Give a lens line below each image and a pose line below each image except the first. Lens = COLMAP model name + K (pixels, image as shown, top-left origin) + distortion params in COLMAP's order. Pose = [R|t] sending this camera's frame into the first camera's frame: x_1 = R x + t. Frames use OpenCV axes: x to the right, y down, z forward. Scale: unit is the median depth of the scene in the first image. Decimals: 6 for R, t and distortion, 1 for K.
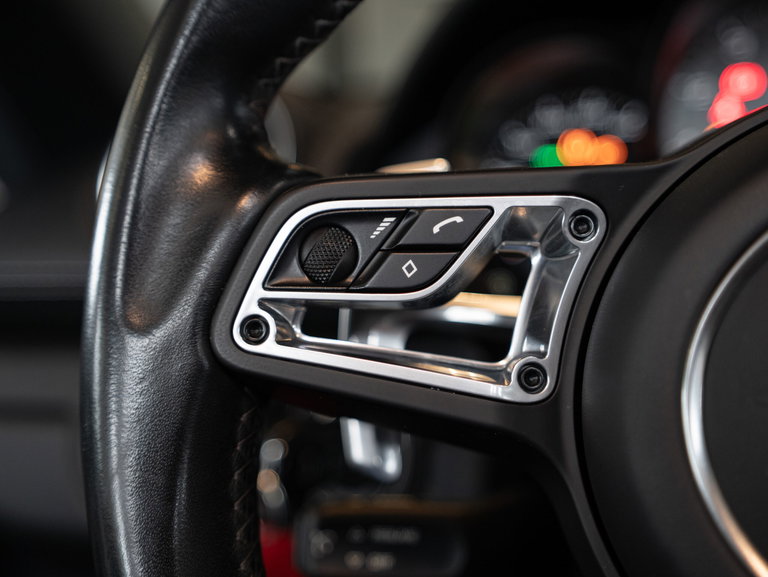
lens RADIAL K [[975.9, 0, 384.0], [0, 975.9, 288.5], [0, 0, 1]] dist [0.146638, -0.010128]
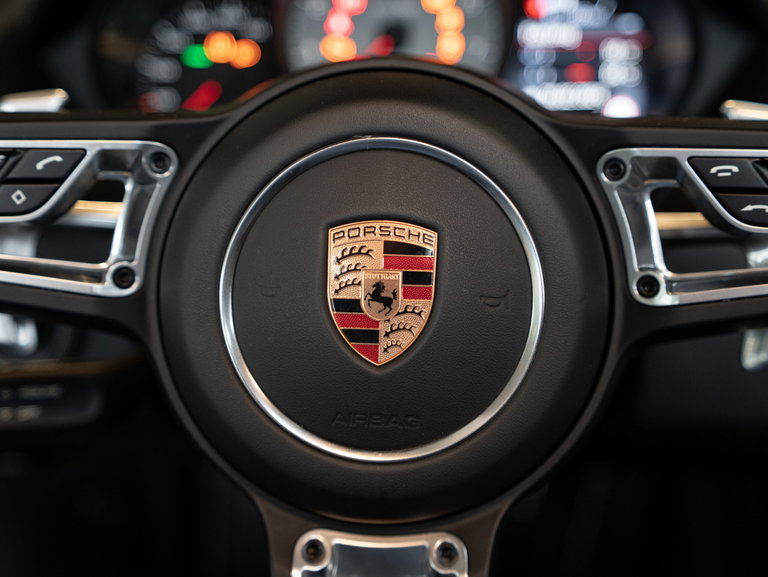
lens RADIAL K [[975.9, 0, 384.0], [0, 975.9, 288.5], [0, 0, 1]] dist [0.146638, -0.010128]
pose [[0.965378, -0.033377, 0.258709, 0.145261], [-0.011257, 0.985526, 0.169150, -0.127022], [-0.260610, -0.166206, 0.951030, -0.381951]]
